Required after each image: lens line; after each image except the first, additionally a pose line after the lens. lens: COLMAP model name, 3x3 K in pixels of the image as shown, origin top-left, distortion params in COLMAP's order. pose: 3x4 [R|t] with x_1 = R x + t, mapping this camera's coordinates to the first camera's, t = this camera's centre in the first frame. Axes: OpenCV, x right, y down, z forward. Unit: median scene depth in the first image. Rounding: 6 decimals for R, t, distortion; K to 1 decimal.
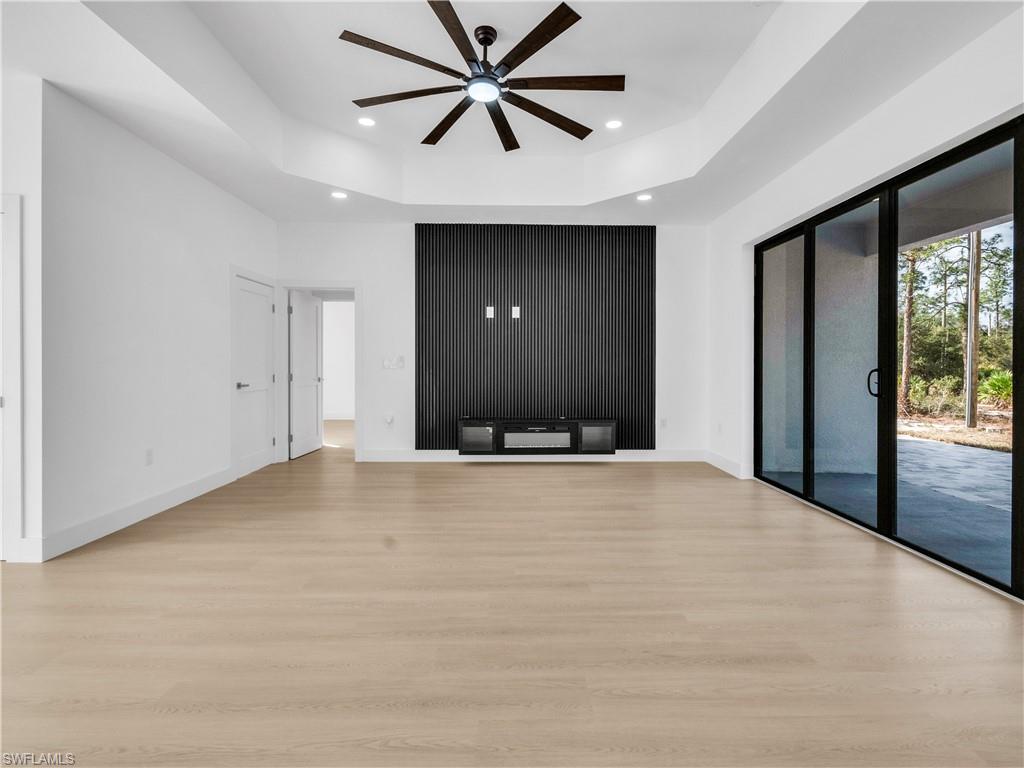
lens RADIAL K [[507.3, 0, 519.9], [0, 507.3, 364.1], [0, 0, 1]] dist [-0.002029, -0.000558]
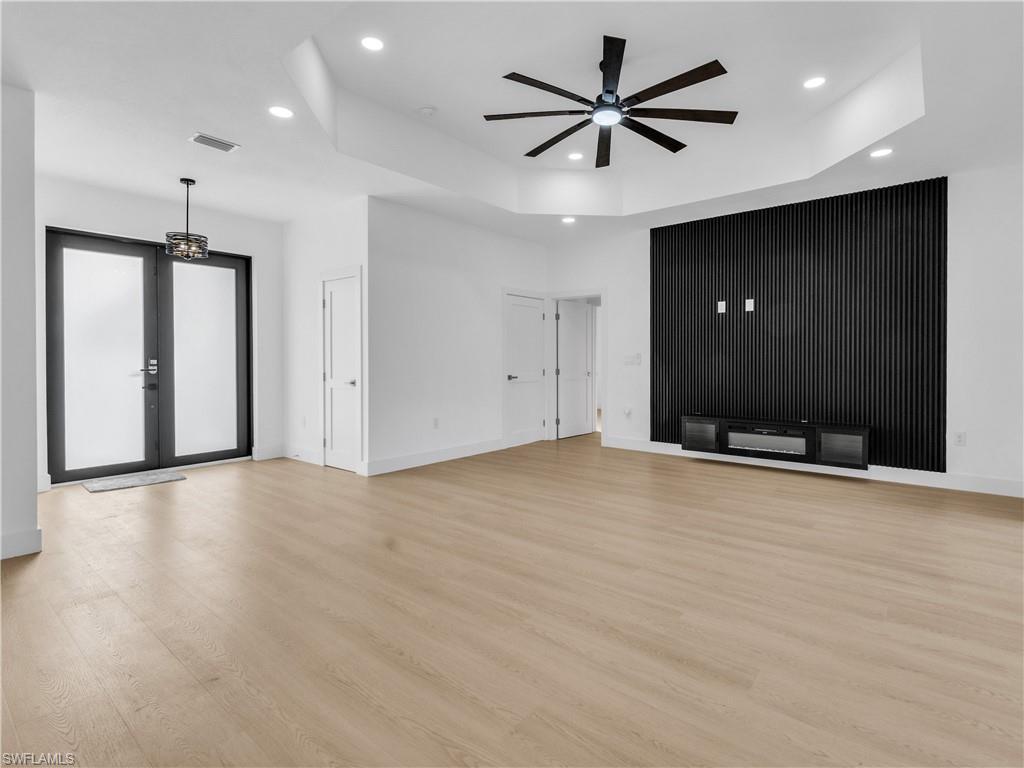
lens RADIAL K [[511.5, 0, 530.9], [0, 511.5, 358.5], [0, 0, 1]] dist [0.002435, 0.000087]
pose [[0.762118, -0.005717, -0.647413, 0.311521], [0.002714, 0.999980, -0.005635, 0.000775], [0.647432, 0.002538, 0.762119, 0.017571]]
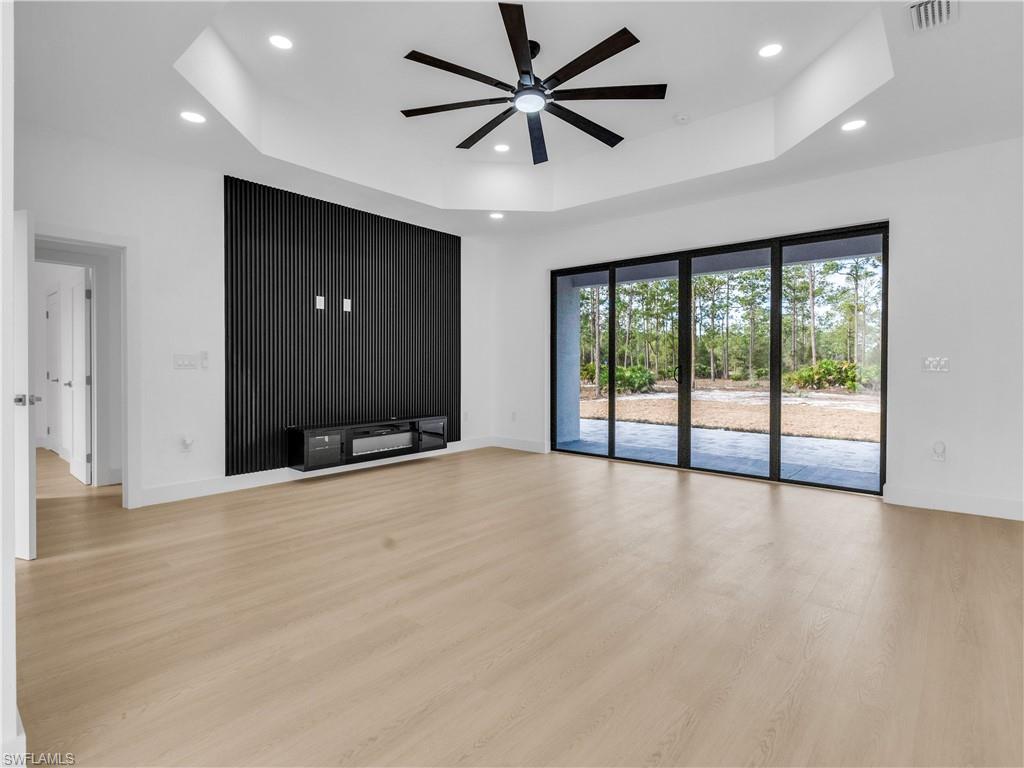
lens RADIAL K [[504.3, 0, 520.0], [0, 504.3, 371.1], [0, 0, 1]] dist [0.000135, -0.000310]
pose [[0.665585, -0.013207, 0.746205, -0.497363], [0.003970, 0.999892, 0.014157, 0.003334], [-0.746311, -0.006460, 0.665566, 0.185217]]
